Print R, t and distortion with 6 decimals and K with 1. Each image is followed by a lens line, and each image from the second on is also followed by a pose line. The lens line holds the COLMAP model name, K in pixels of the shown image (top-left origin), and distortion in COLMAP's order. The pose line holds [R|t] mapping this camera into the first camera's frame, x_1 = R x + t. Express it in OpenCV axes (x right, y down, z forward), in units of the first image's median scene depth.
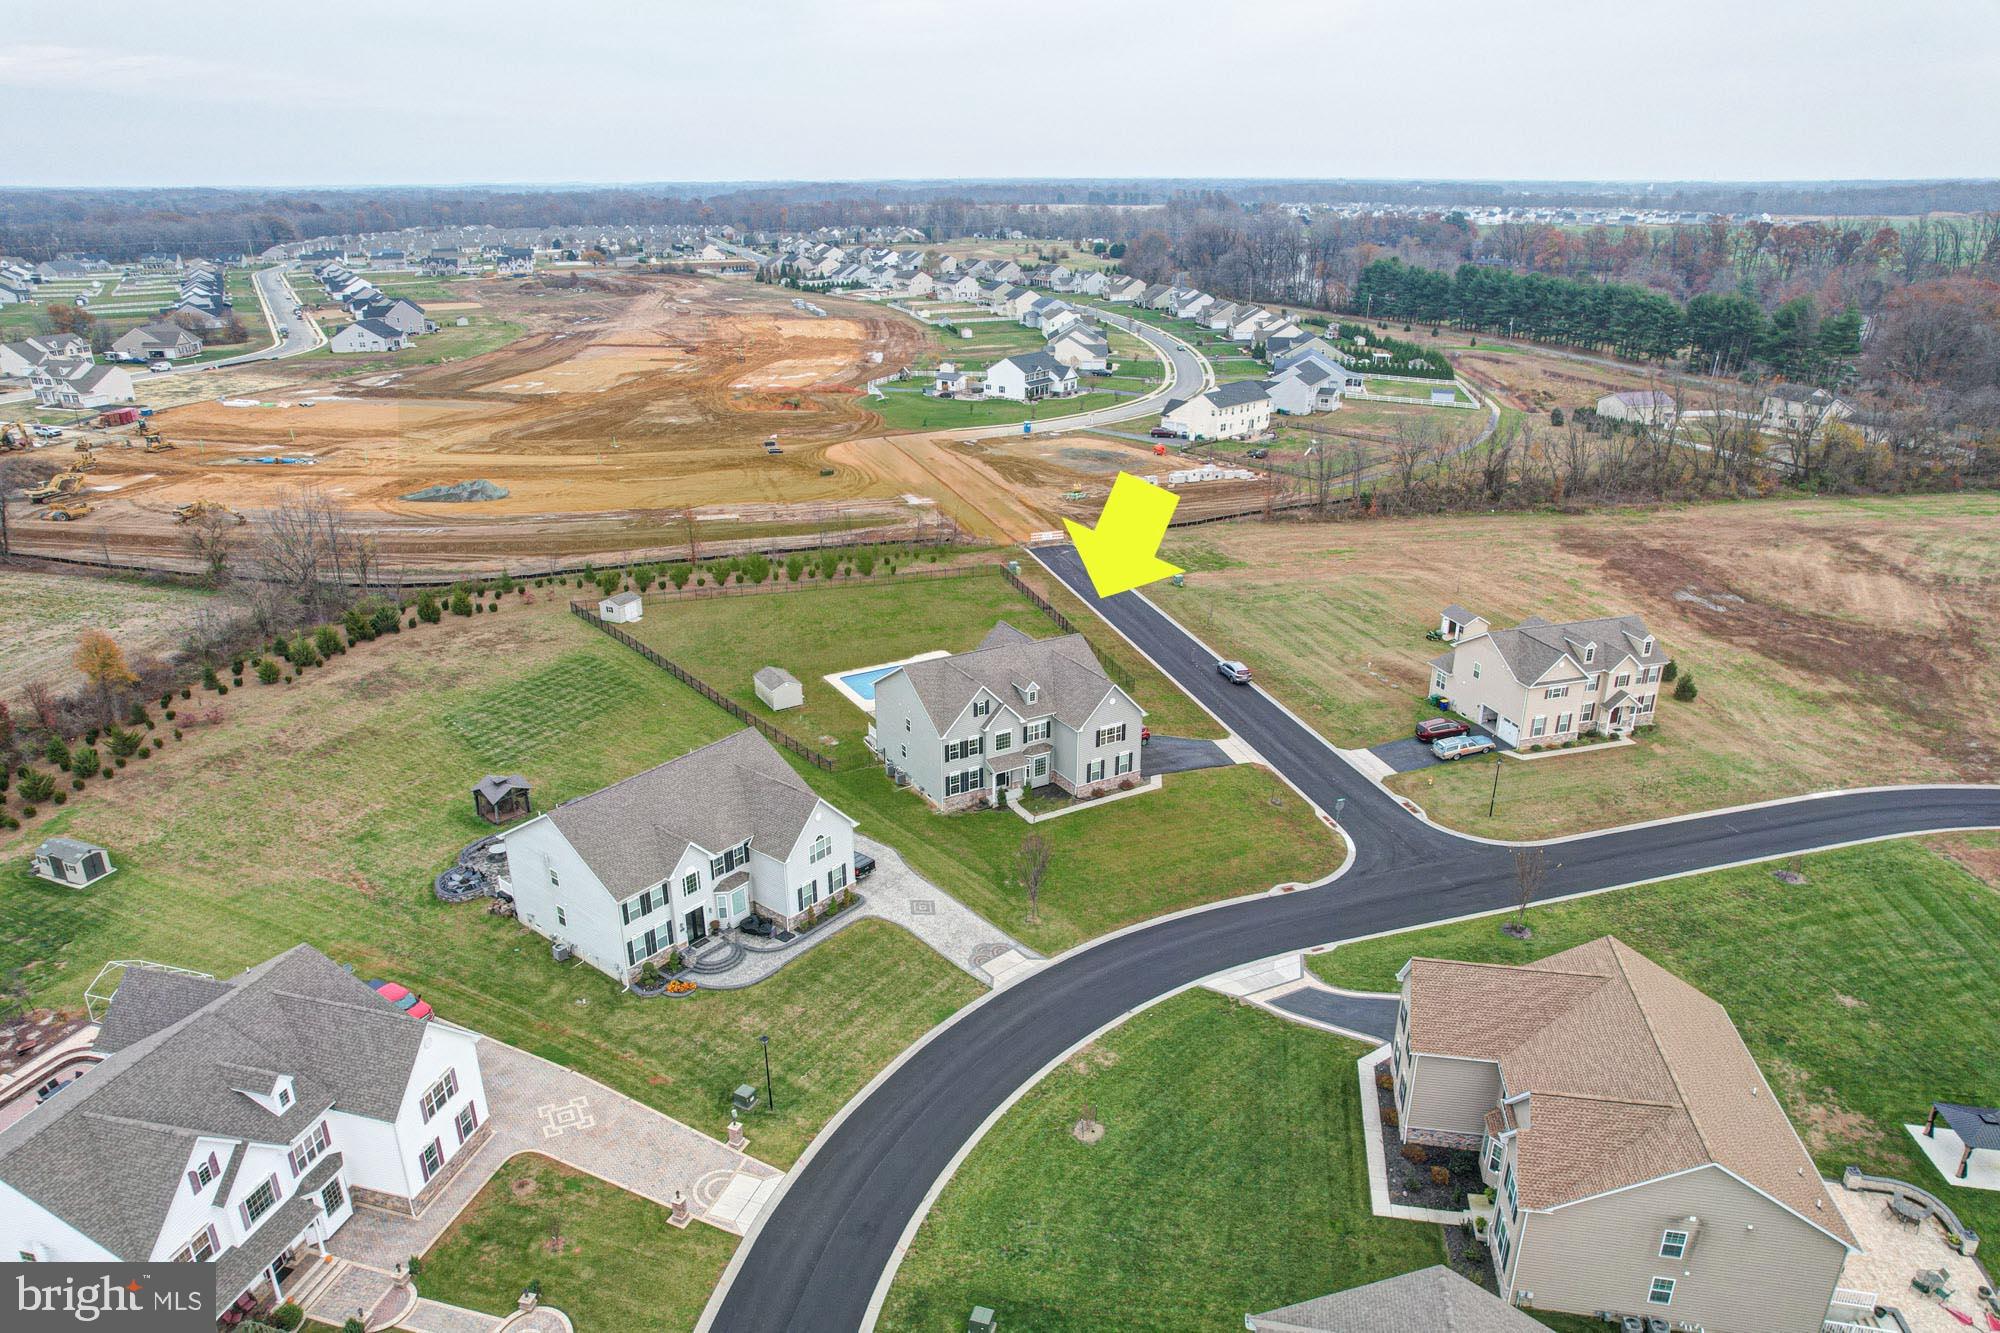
lens RADIAL K [[1283.9, 0, 992.8], [0, 1283.9, 681.3], [0, 0, 1]] dist [-0.078426, 0.072119]
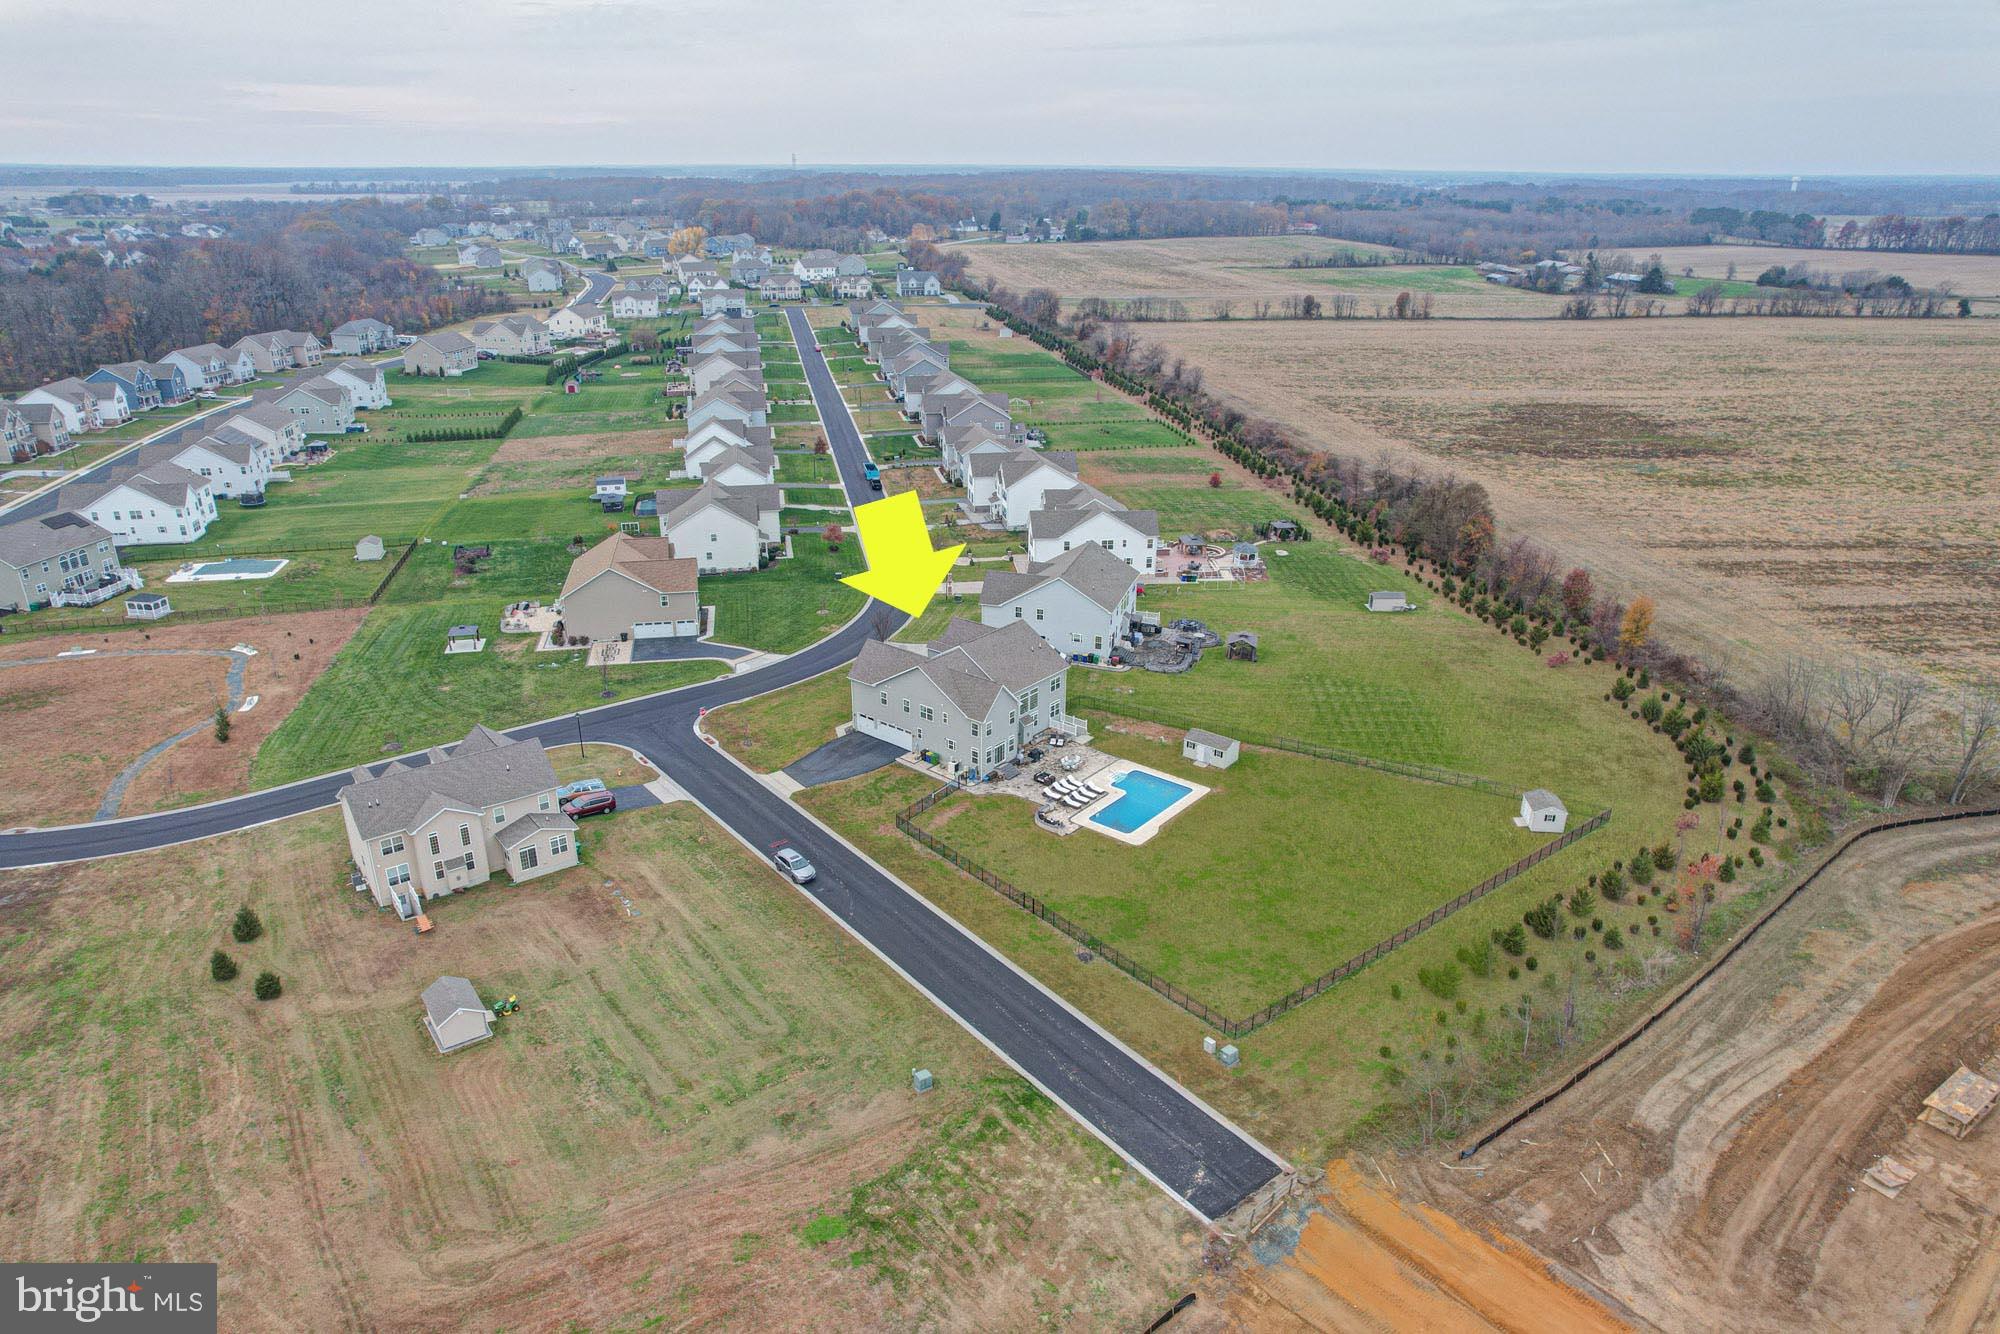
lens RADIAL K [[1283.9, 0, 992.8], [0, 1283.9, 681.8], [0, 0, 1]] dist [-0.078426, 0.072119]
pose [[-0.932190, 0.135545, -0.335632, 0.387155], [-0.136592, 0.726961, 0.672957, -0.798260], [0.335207, 0.673168, -0.659151, 1.758954]]
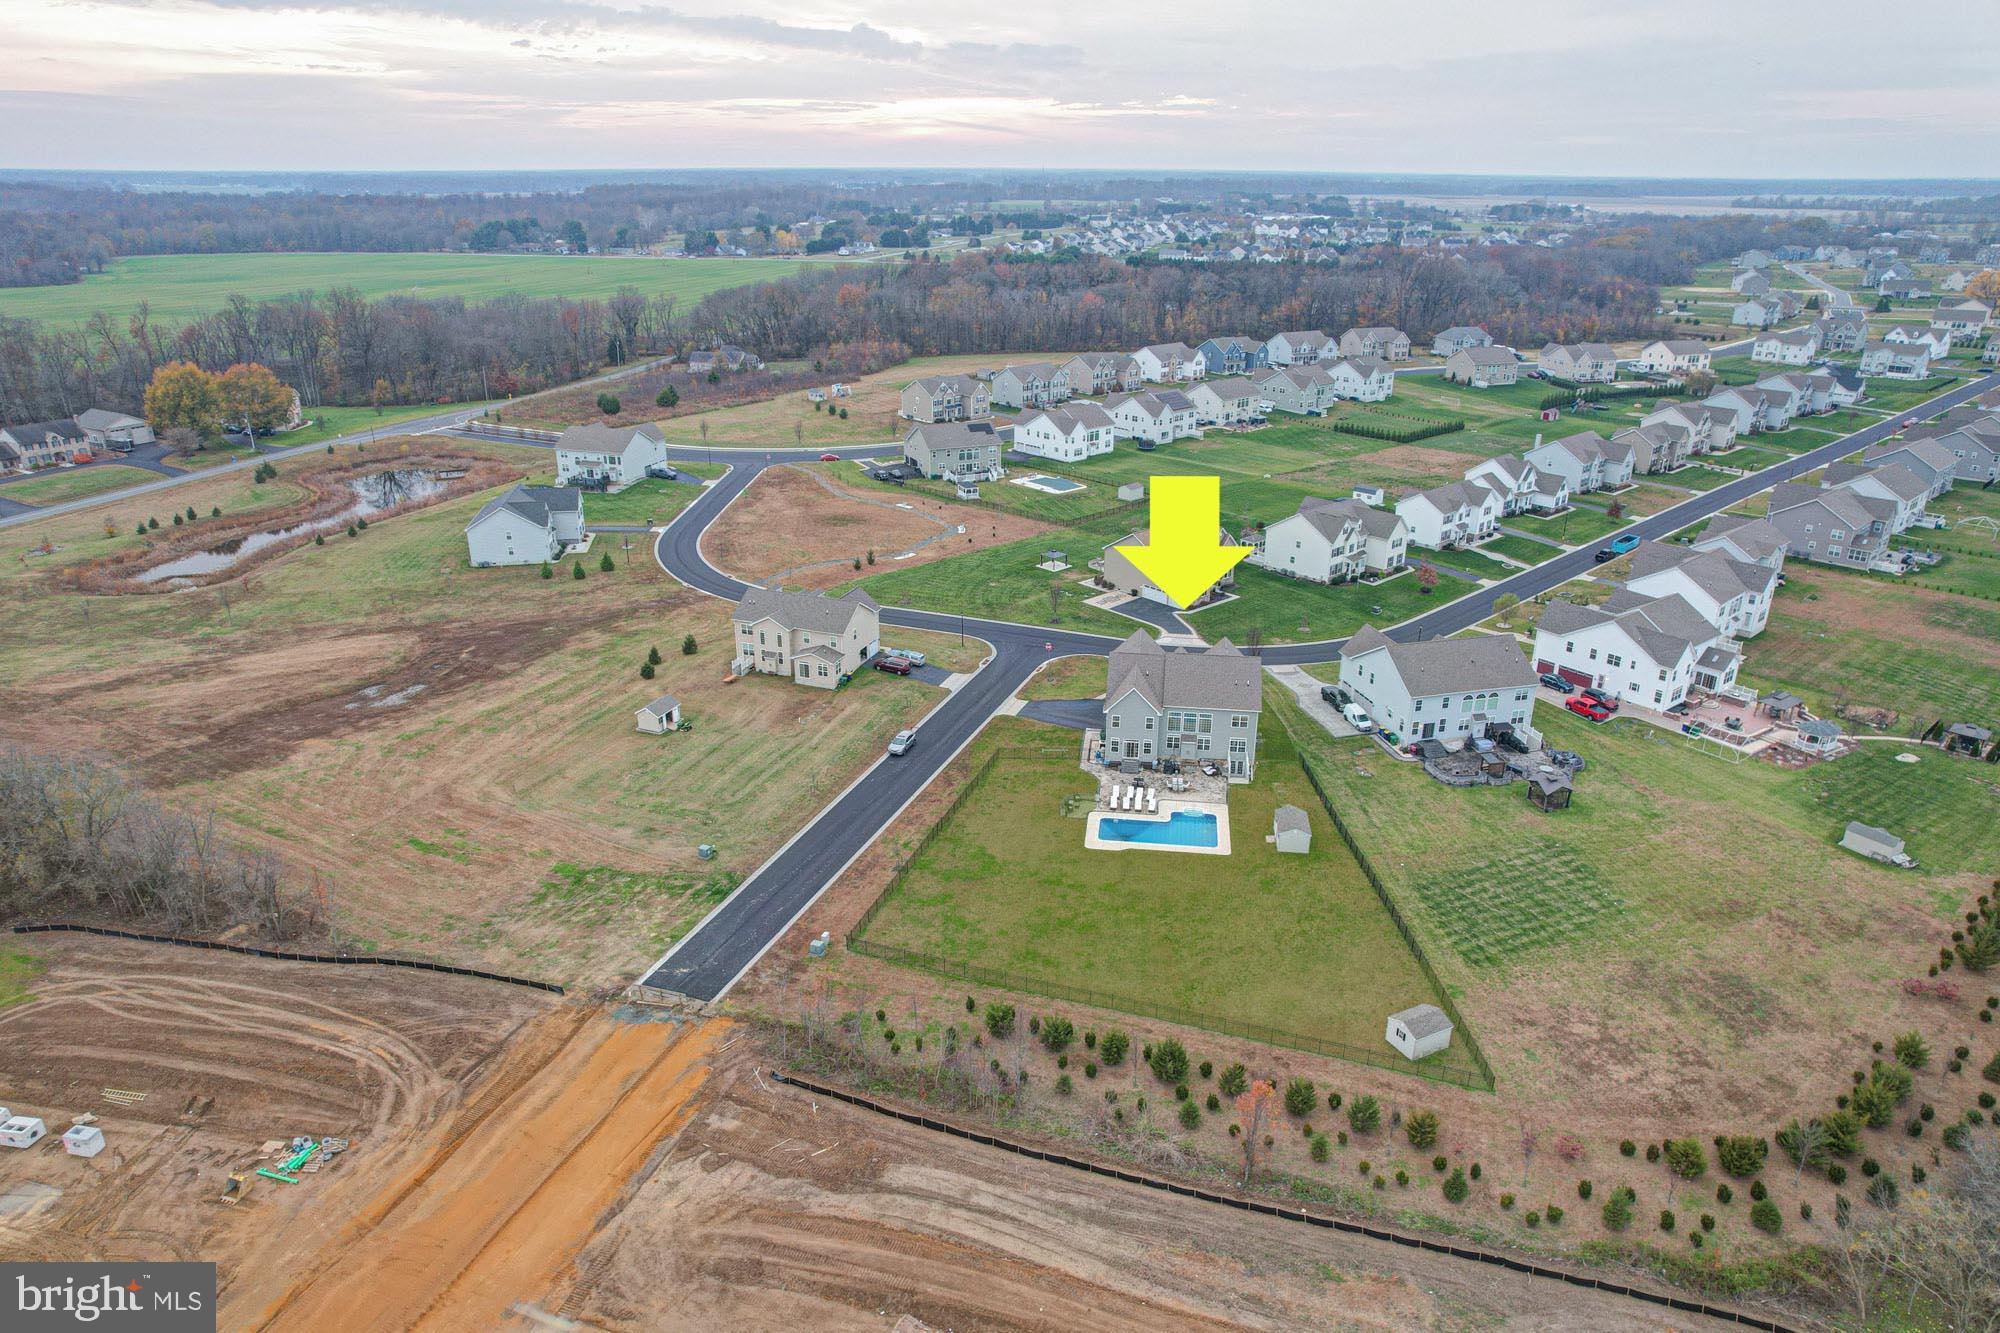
lens RADIAL K [[1283.9, 0, 992.8], [0, 1283.9, 681.3], [0, 0, 1]] dist [-0.078426, 0.072119]
pose [[-0.795543, -0.228568, 0.561131, -0.574623], [0.223348, 0.750271, 0.622262, -0.849173], [-0.563230, 0.620363, -0.545822, 1.774425]]
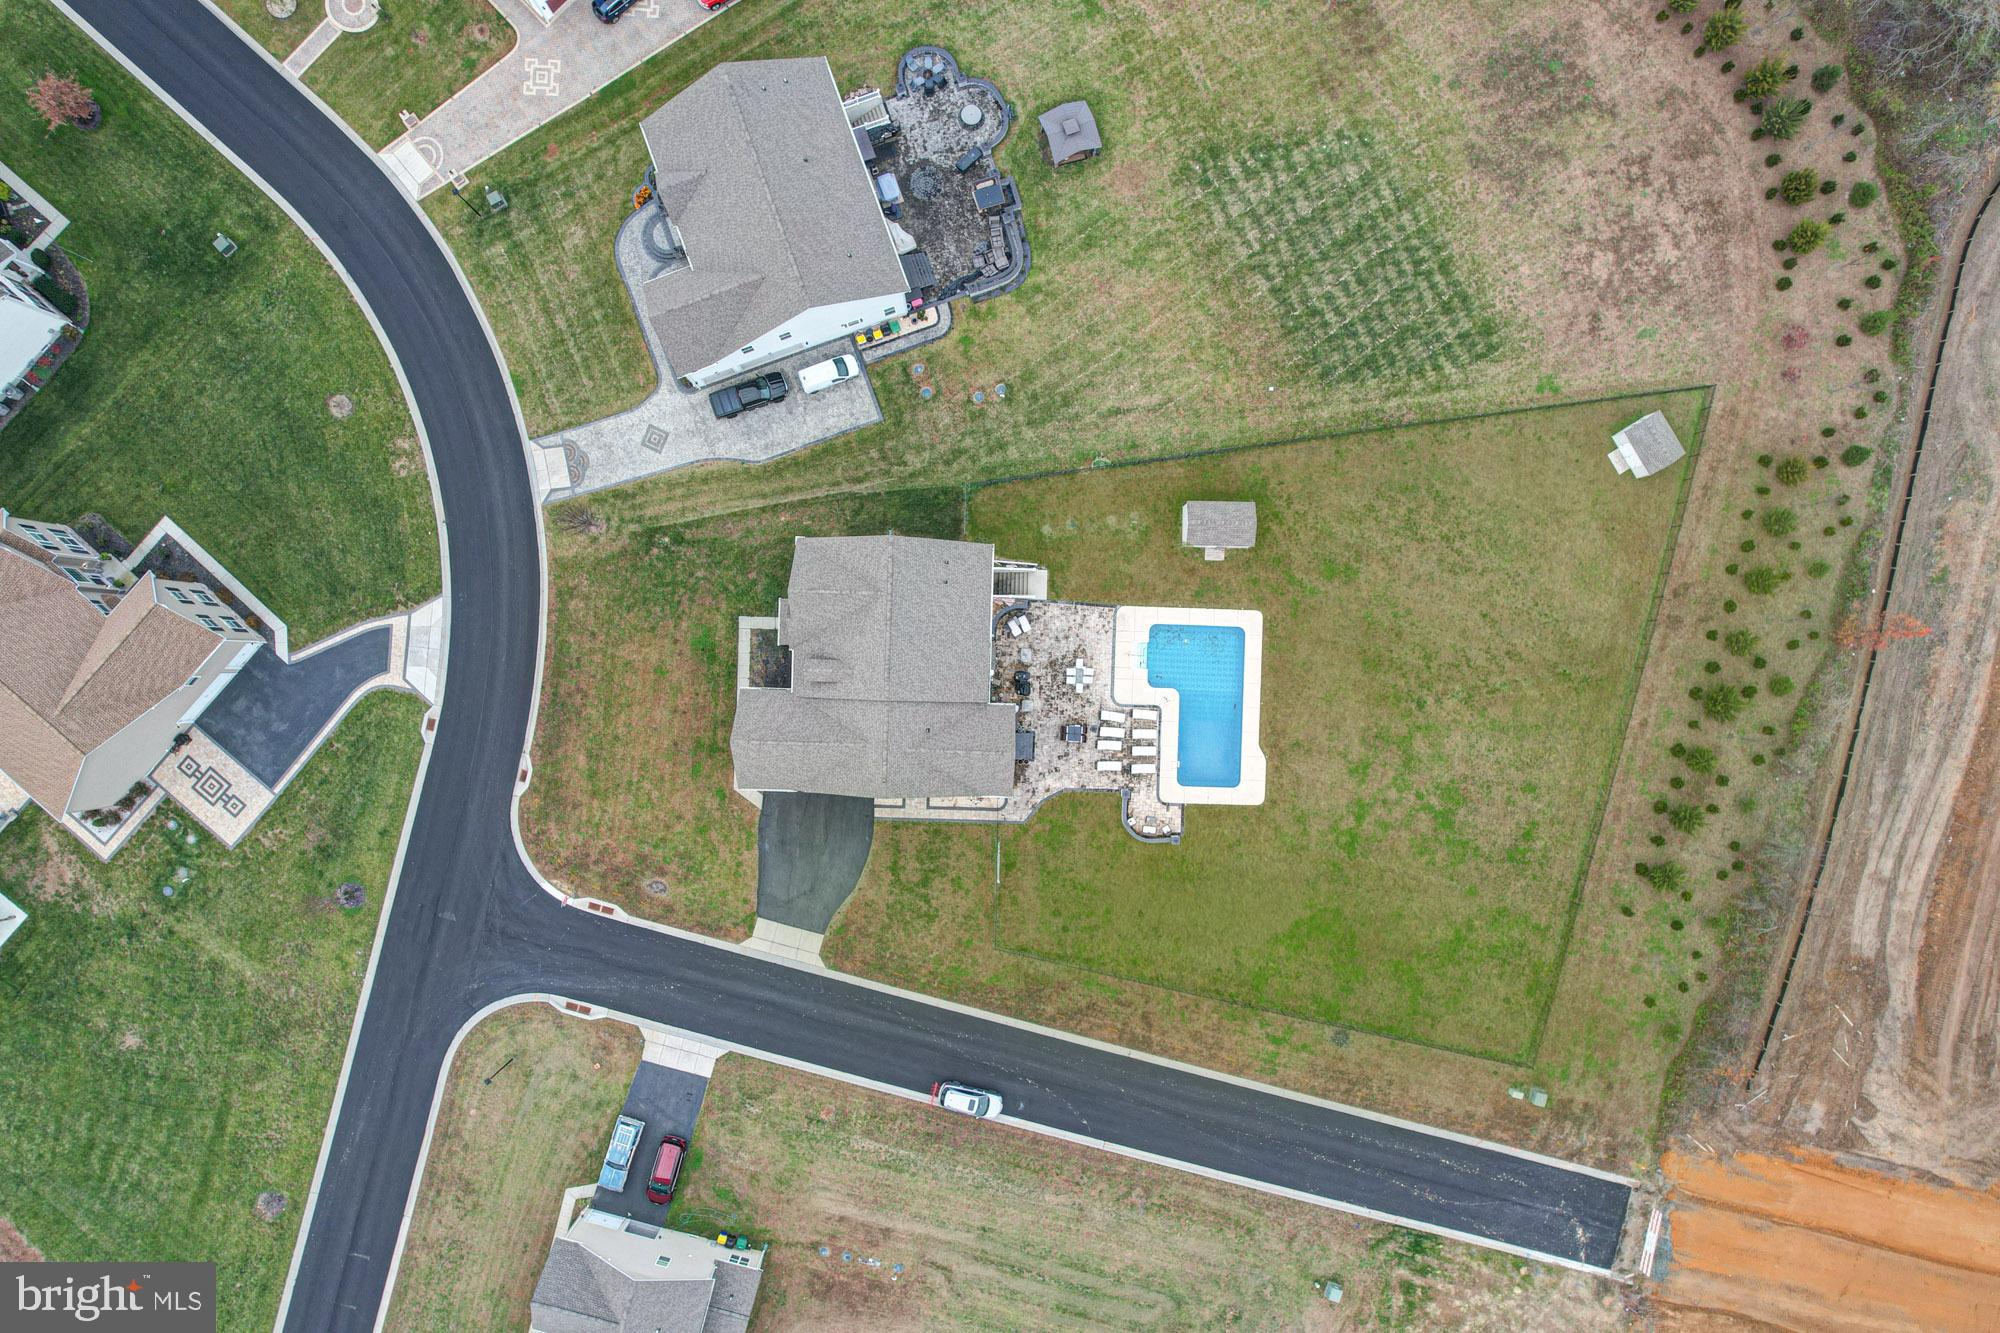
lens RADIAL K [[1283.9, 0, 992.8], [0, 1283.9, 681.3], [0, 0, 1]] dist [-0.078426, 0.072119]
pose [[-0.521510, 0.853214, 0.007277, -0.029217], [-0.326496, -0.207429, 0.922157, -0.723689], [0.788307, 0.478538, 0.386747, 0.712196]]
